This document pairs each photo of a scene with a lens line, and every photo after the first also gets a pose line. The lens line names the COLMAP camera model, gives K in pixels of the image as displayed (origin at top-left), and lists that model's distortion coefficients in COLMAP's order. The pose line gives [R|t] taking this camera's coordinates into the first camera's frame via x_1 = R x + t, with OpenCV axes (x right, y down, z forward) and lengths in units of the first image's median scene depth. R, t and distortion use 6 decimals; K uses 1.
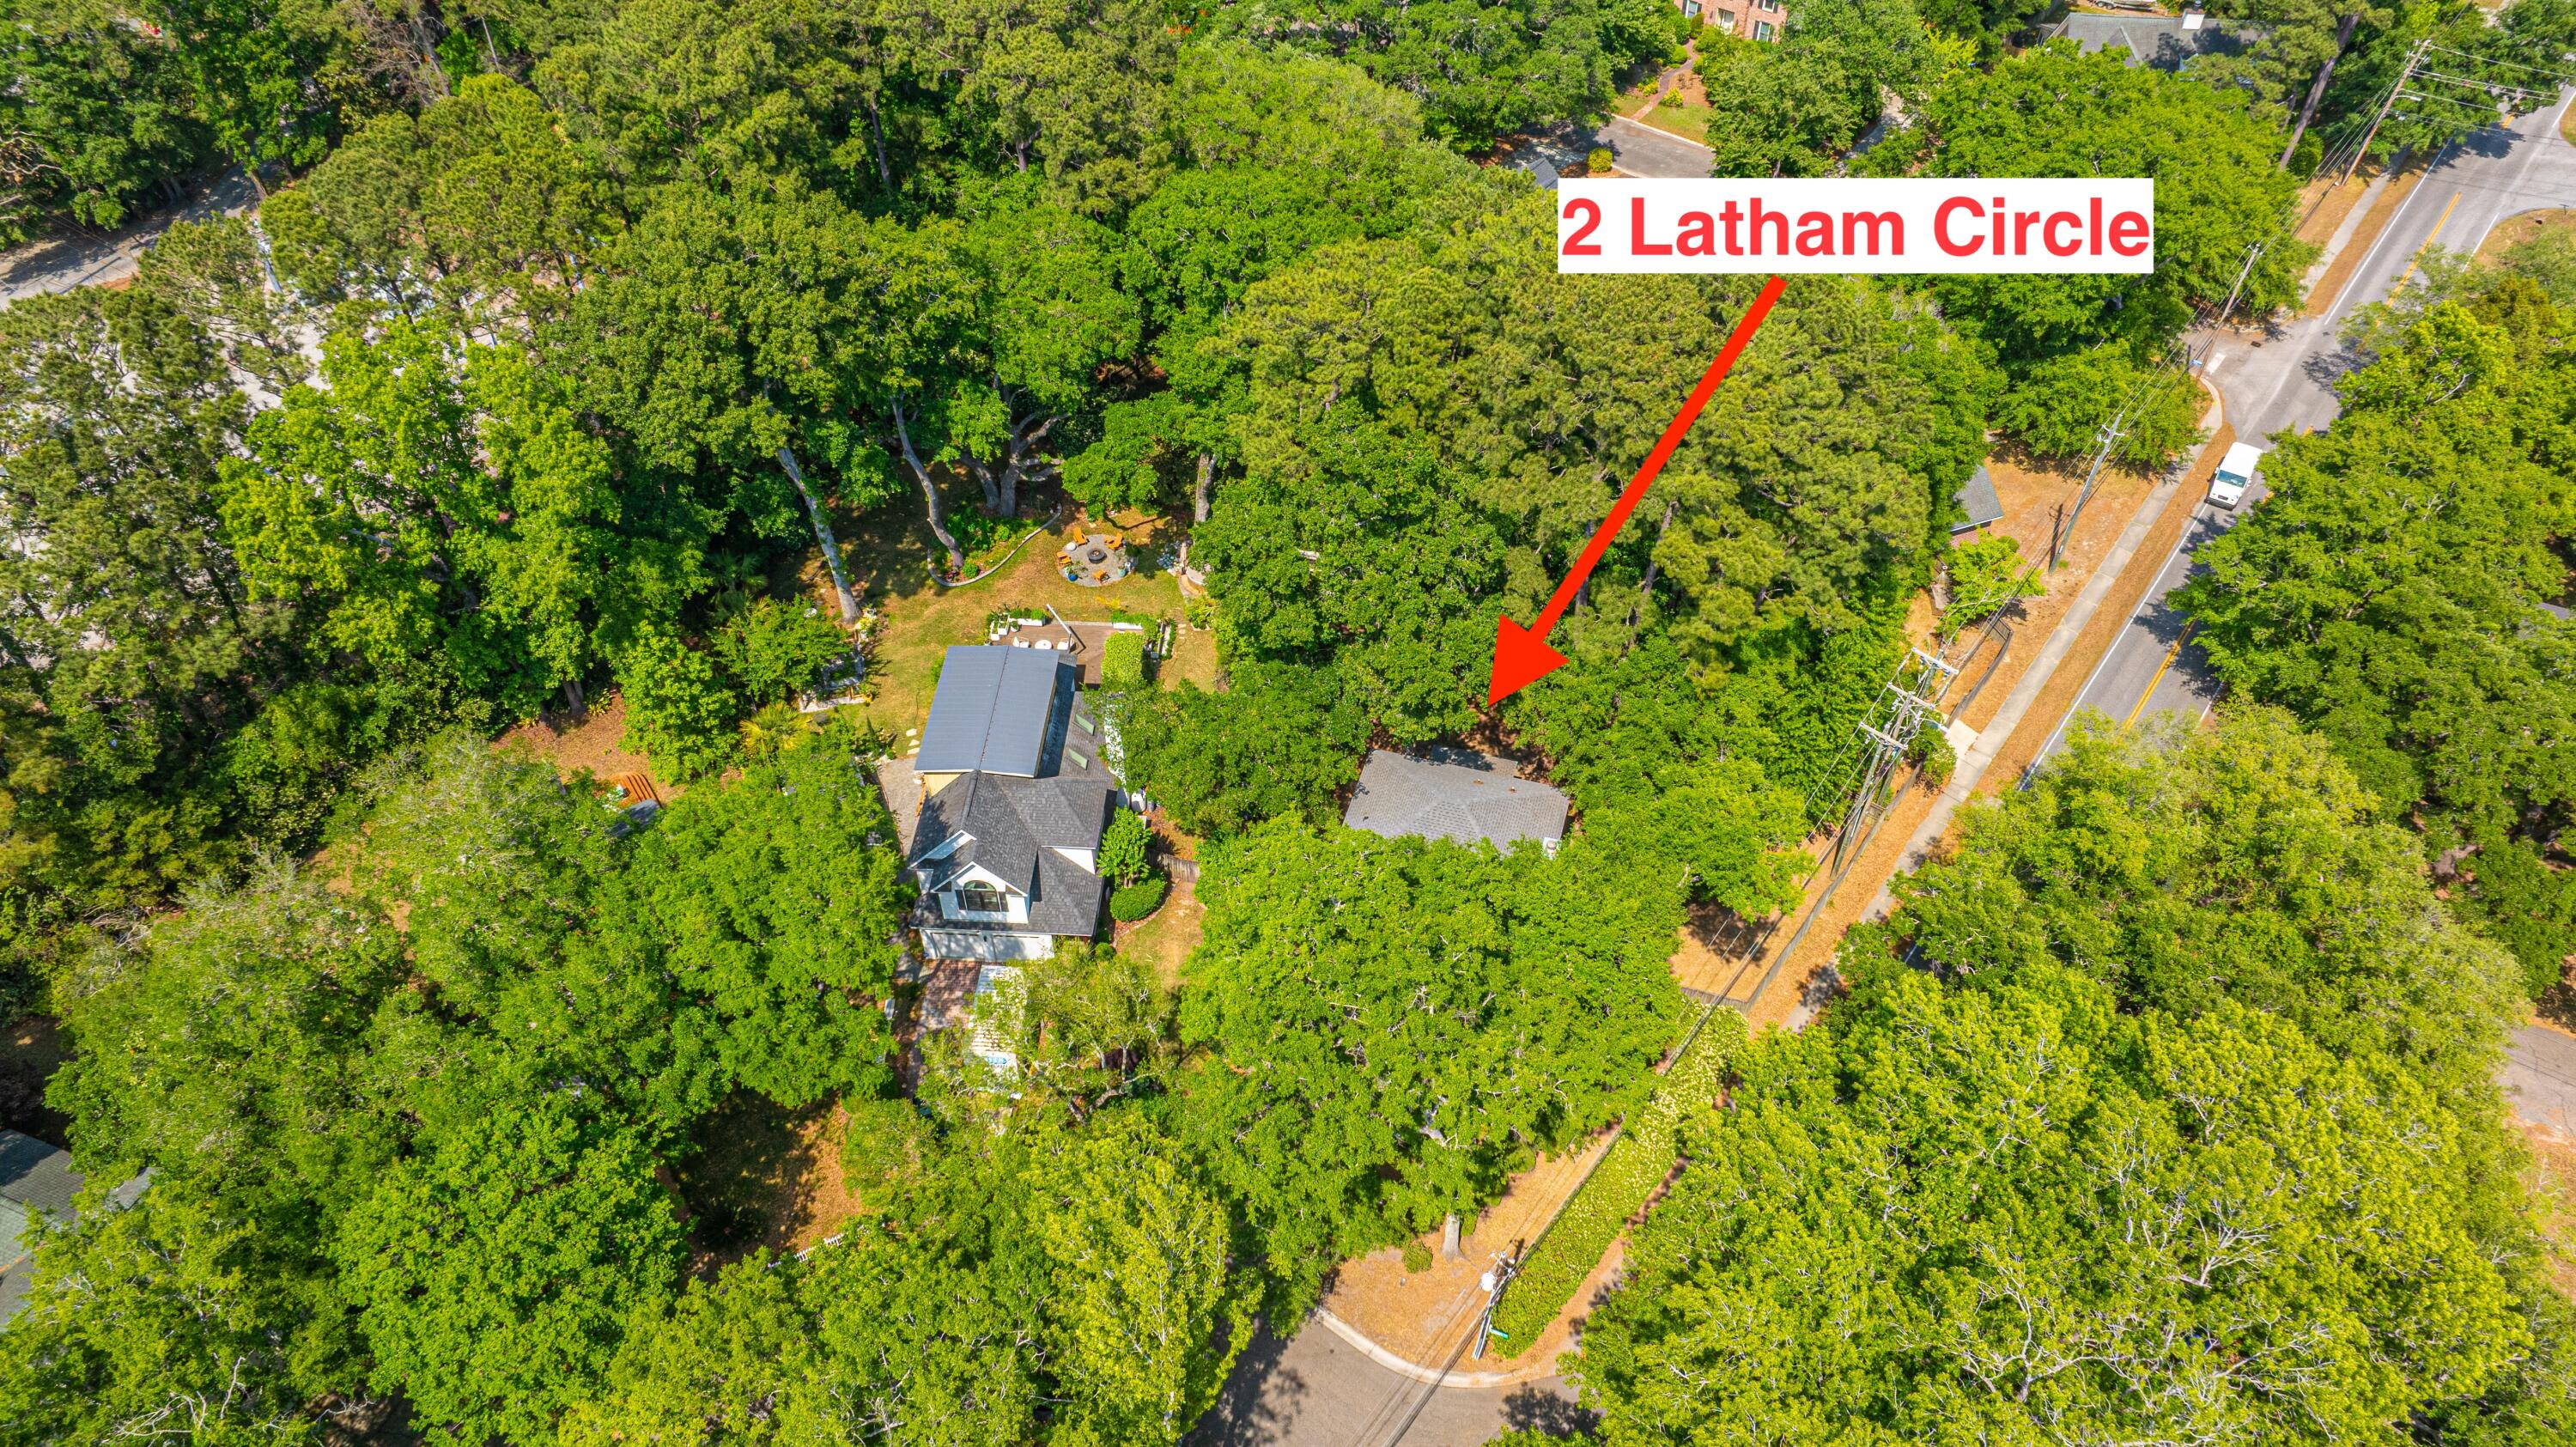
lens RADIAL K [[1895.2, 0, 1324.1], [0, 1895.2, 722.7], [0, 0, 1]] dist [-0.017016, 0.002930]
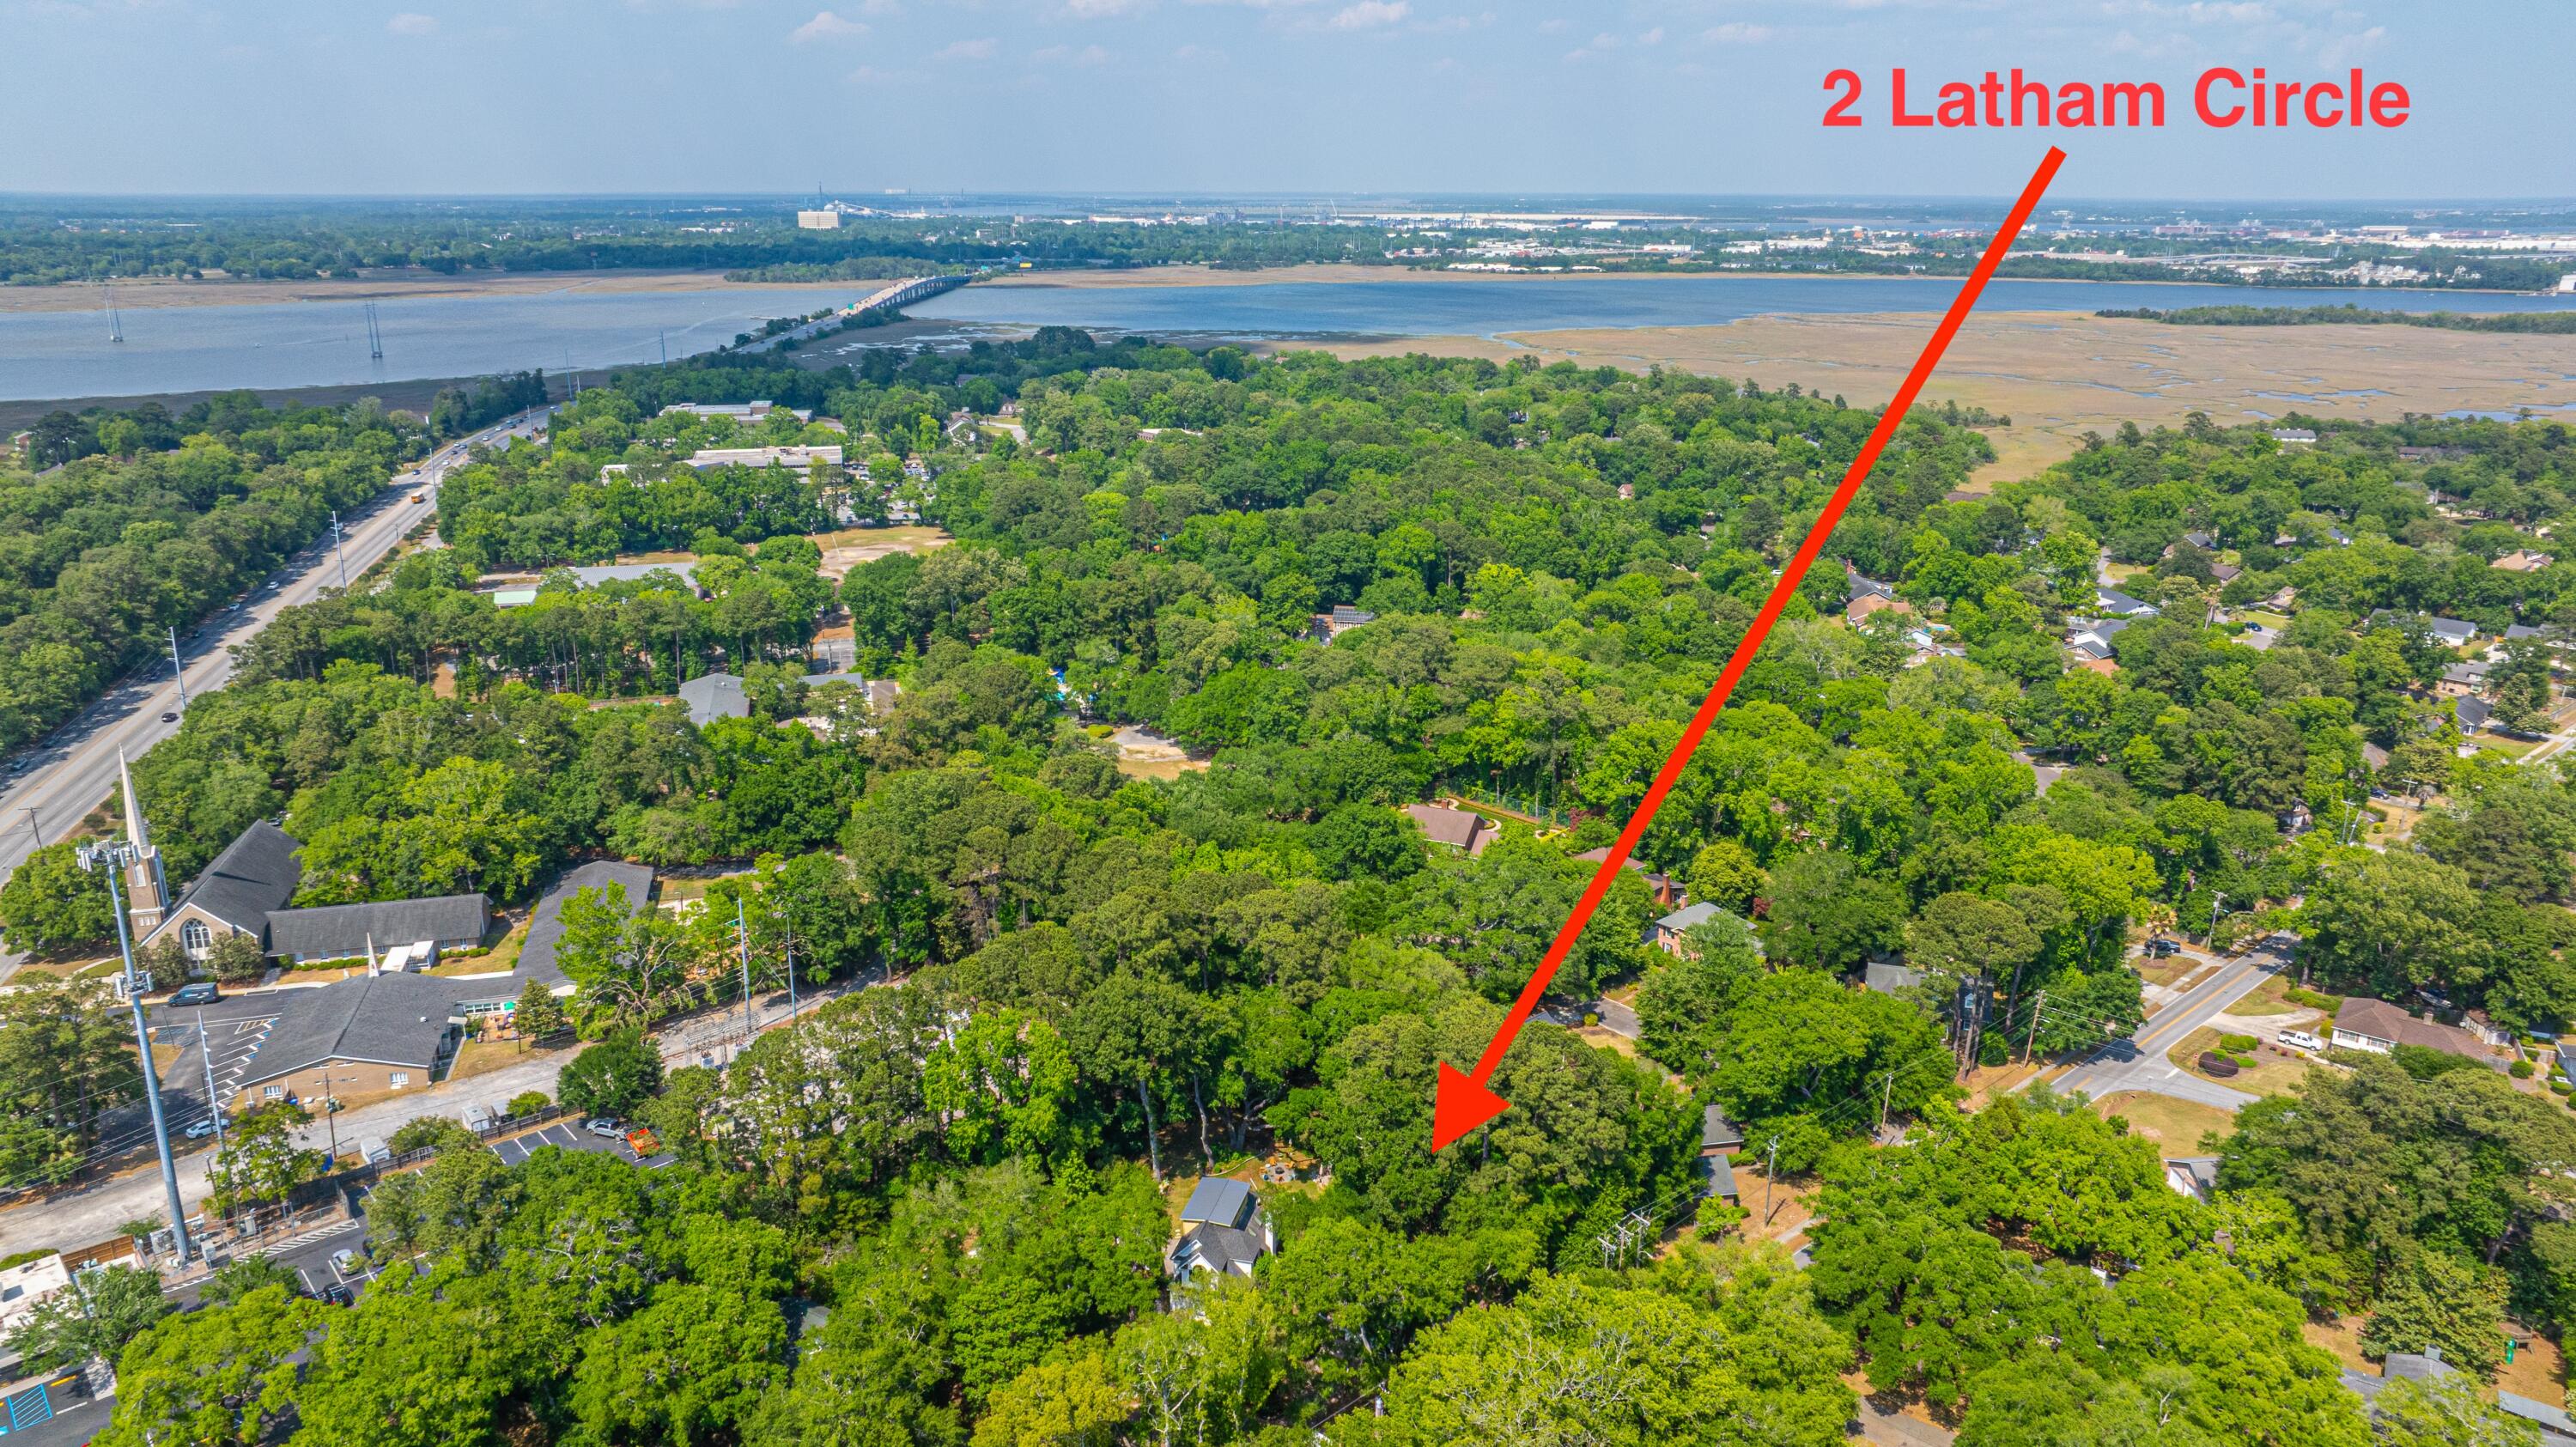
lens RADIAL K [[1895.2, 0, 1324.1], [0, 1895.2, 722.7], [0, 0, 1]] dist [-0.017016, 0.002930]
pose [[0.984406, 0.056942, -0.166441, 0.262301], [-0.127710, 0.882013, -0.453589, 0.446514], [0.120975, 0.467772, 0.875531, -1.096198]]
